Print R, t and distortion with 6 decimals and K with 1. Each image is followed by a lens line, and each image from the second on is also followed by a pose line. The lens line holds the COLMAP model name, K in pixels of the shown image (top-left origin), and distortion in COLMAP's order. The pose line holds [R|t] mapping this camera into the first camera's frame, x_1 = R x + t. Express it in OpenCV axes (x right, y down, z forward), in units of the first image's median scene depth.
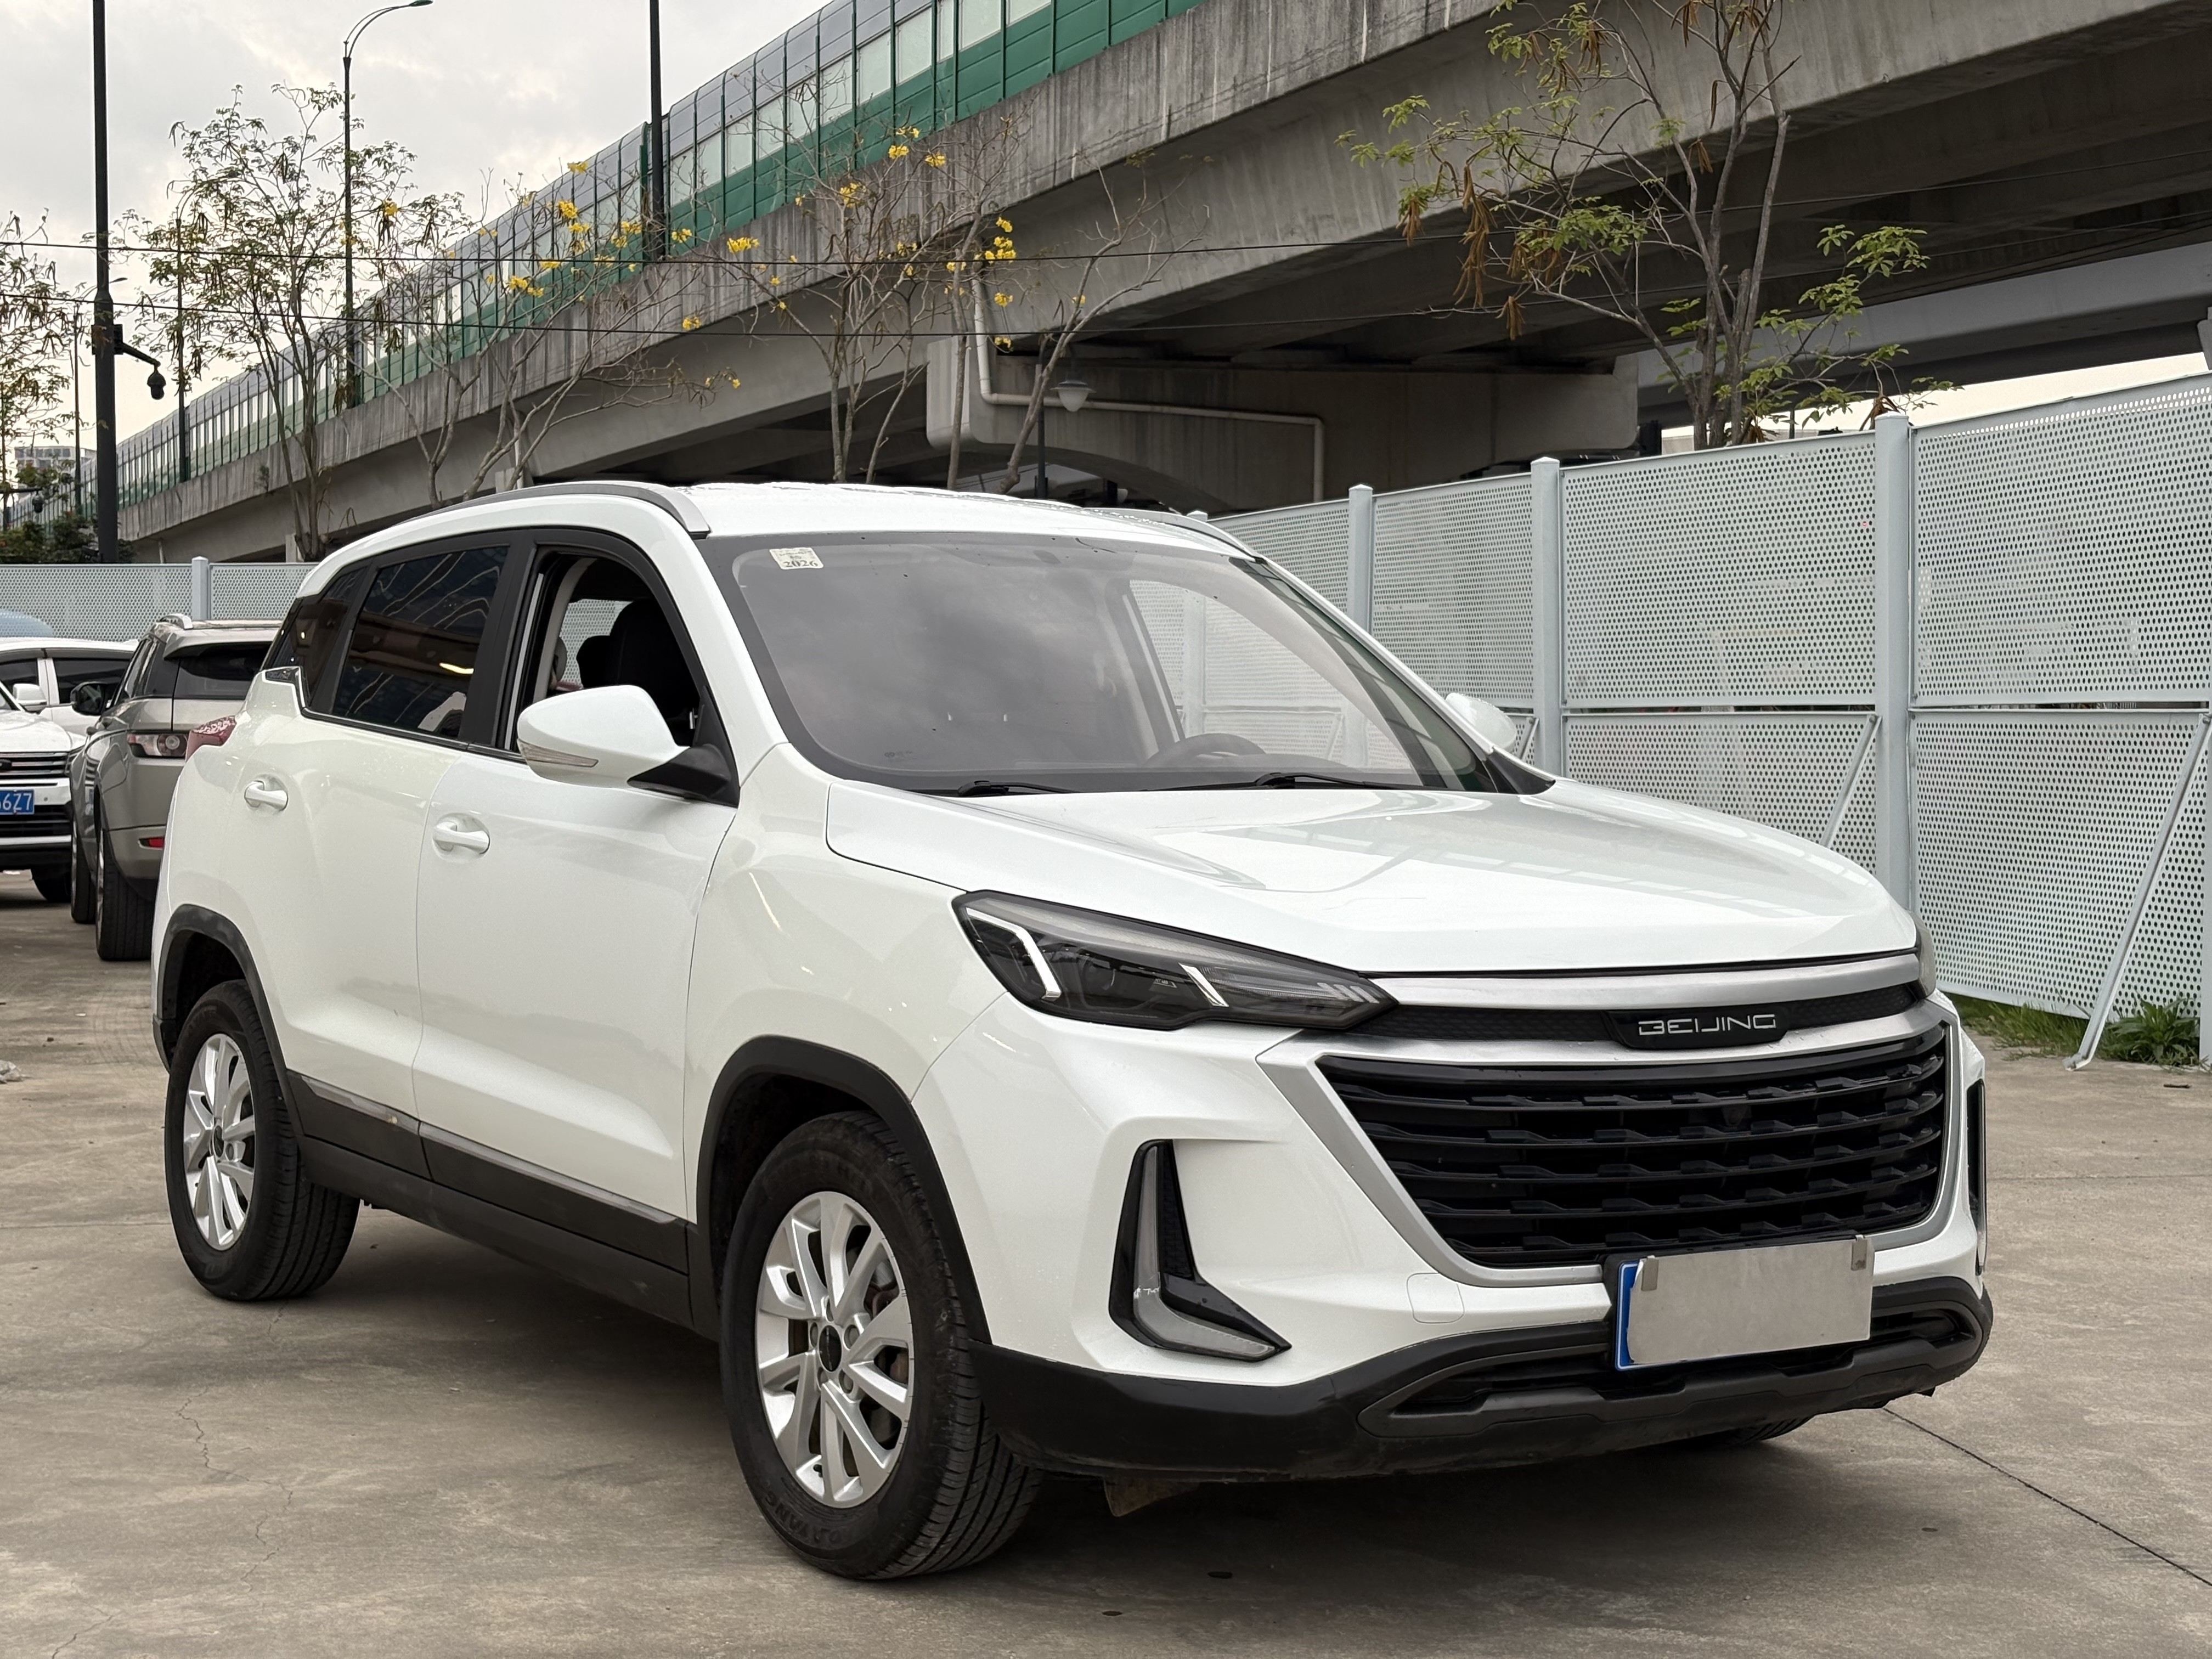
lens RADIAL K [[3284.3, 0, 1106.0], [0, 3284.3, 829.5], [0, 0, 1]] dist [0.245993, -0.918144]
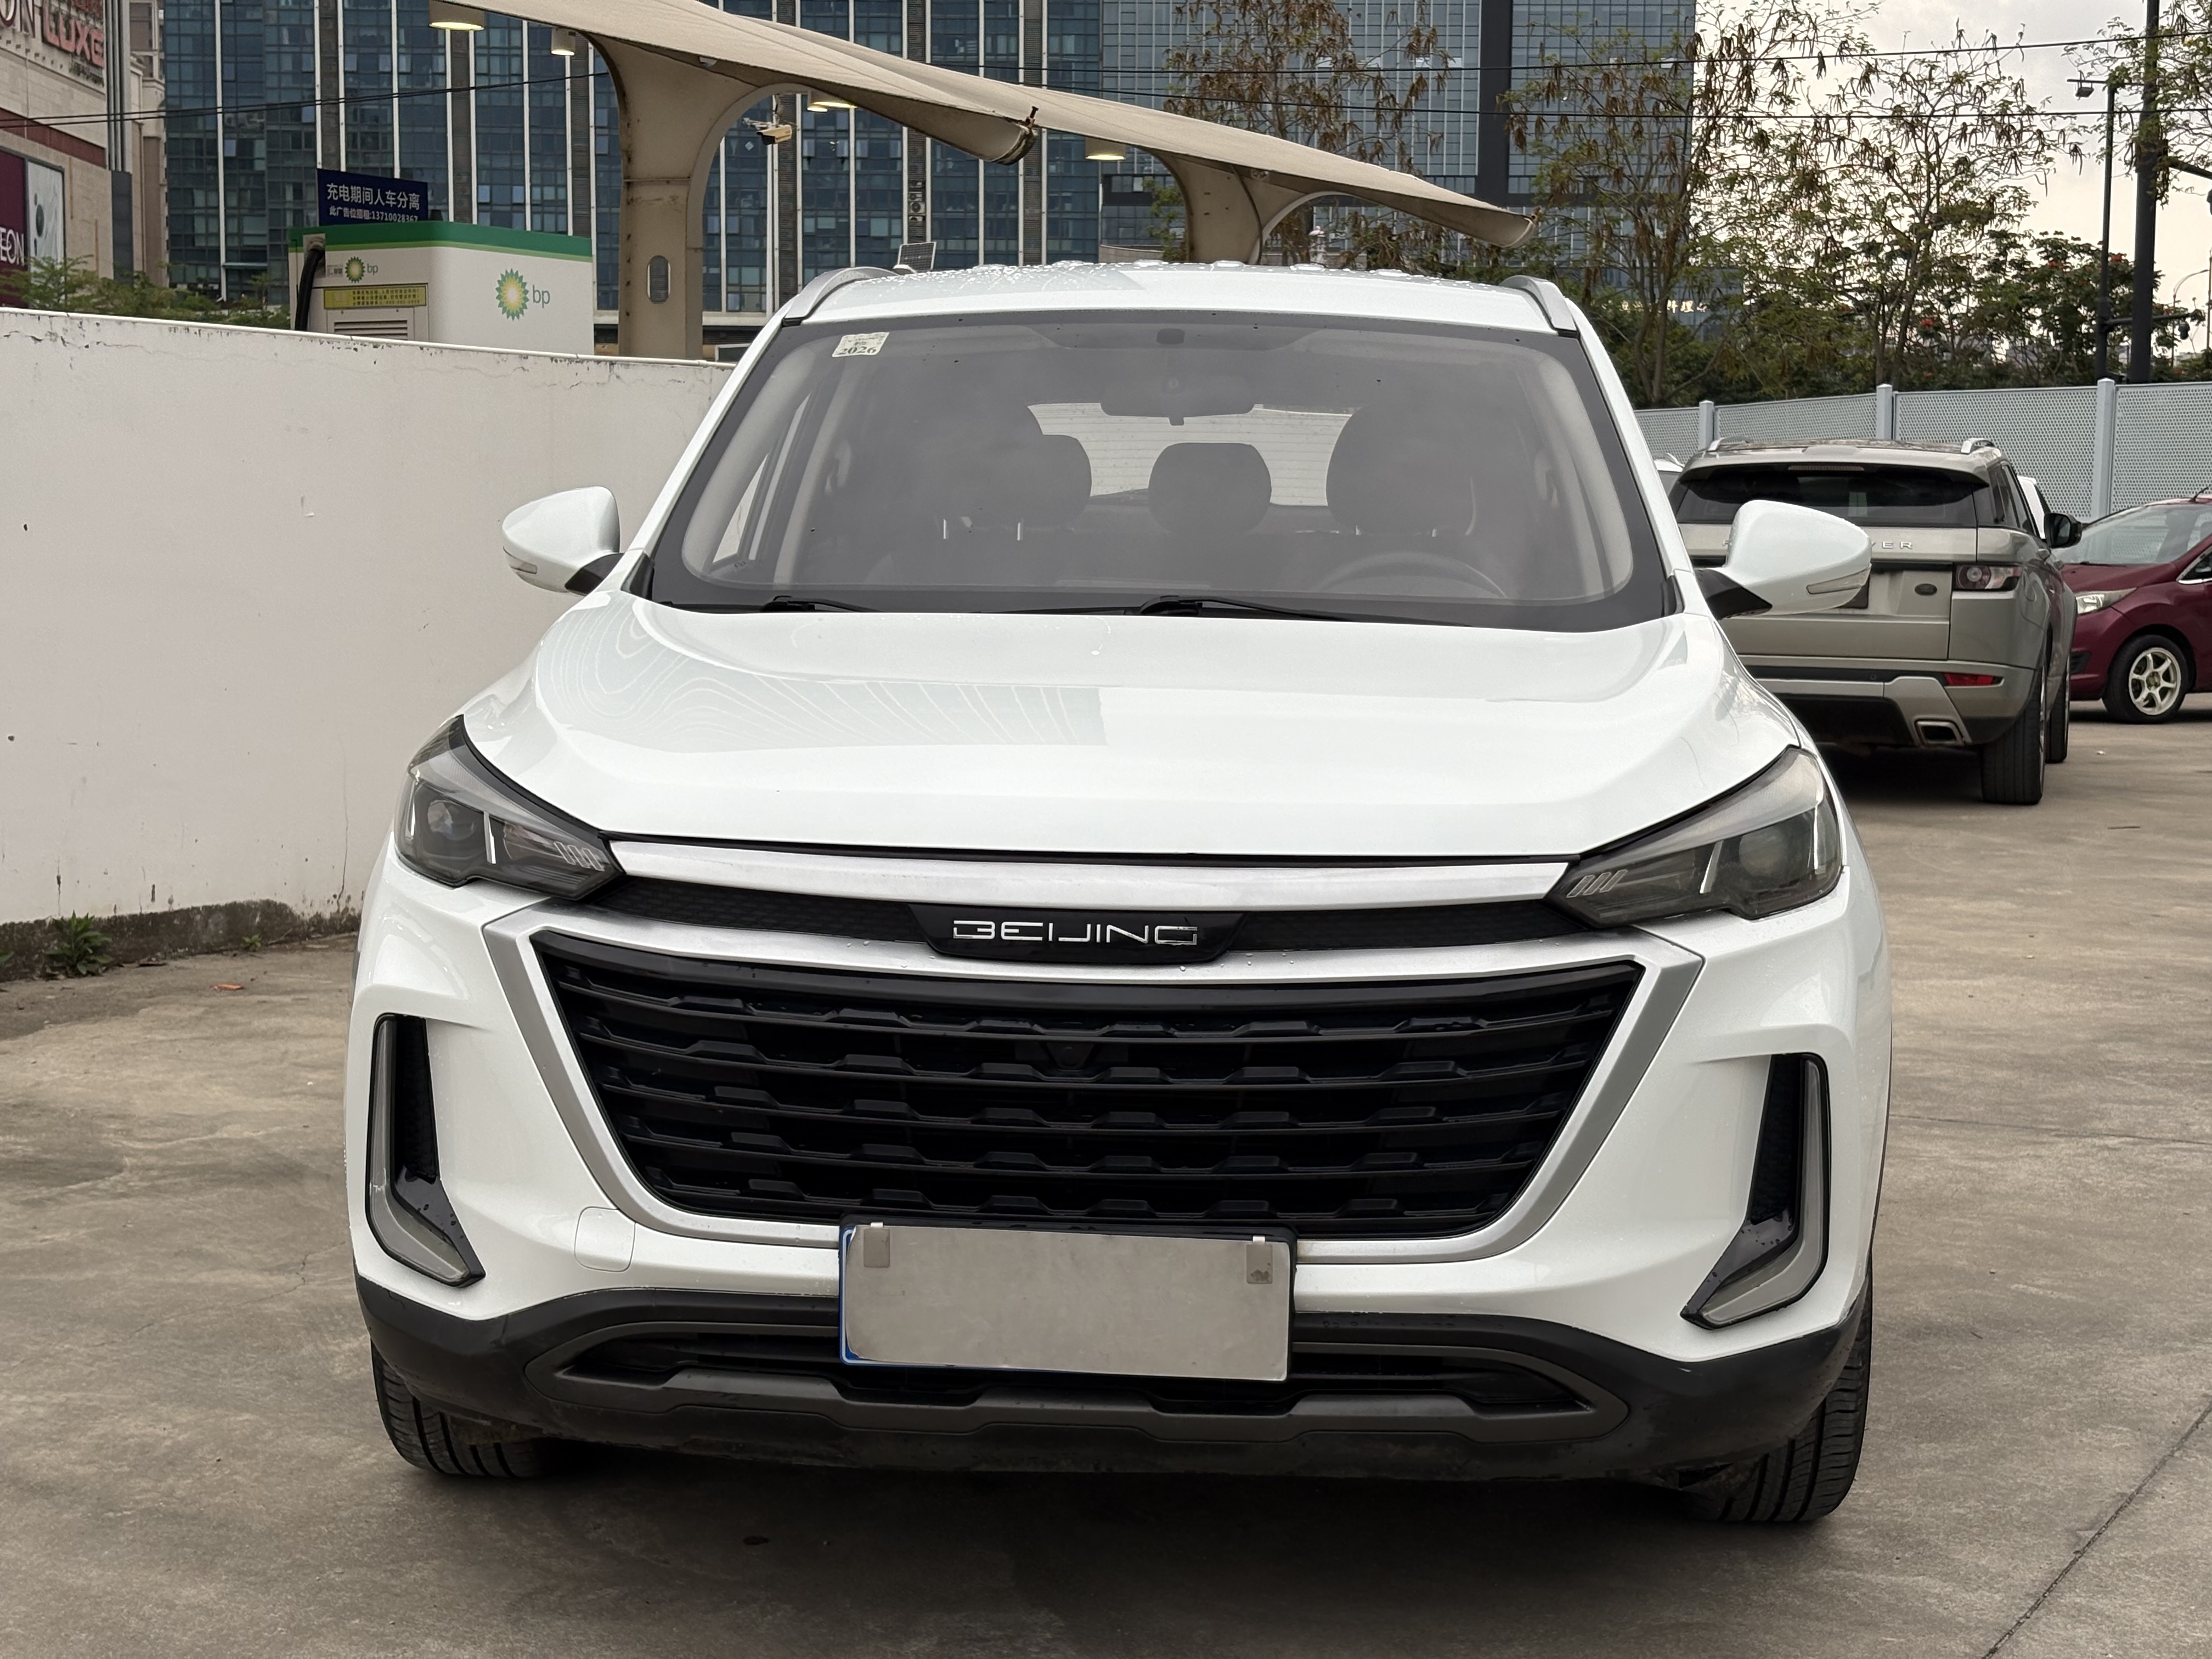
lens RADIAL K [[3284.3, 0, 1106.0], [0, 3284.3, 829.5], [0, 0, 1]] dist [0.245993, -0.918144]
pose [[0.796830, 0.062380, -0.600975, 0.653732], [-0.032048, 0.997620, 0.061059, -0.010551], [0.603353, -0.029394, 0.796932, 0.421299]]
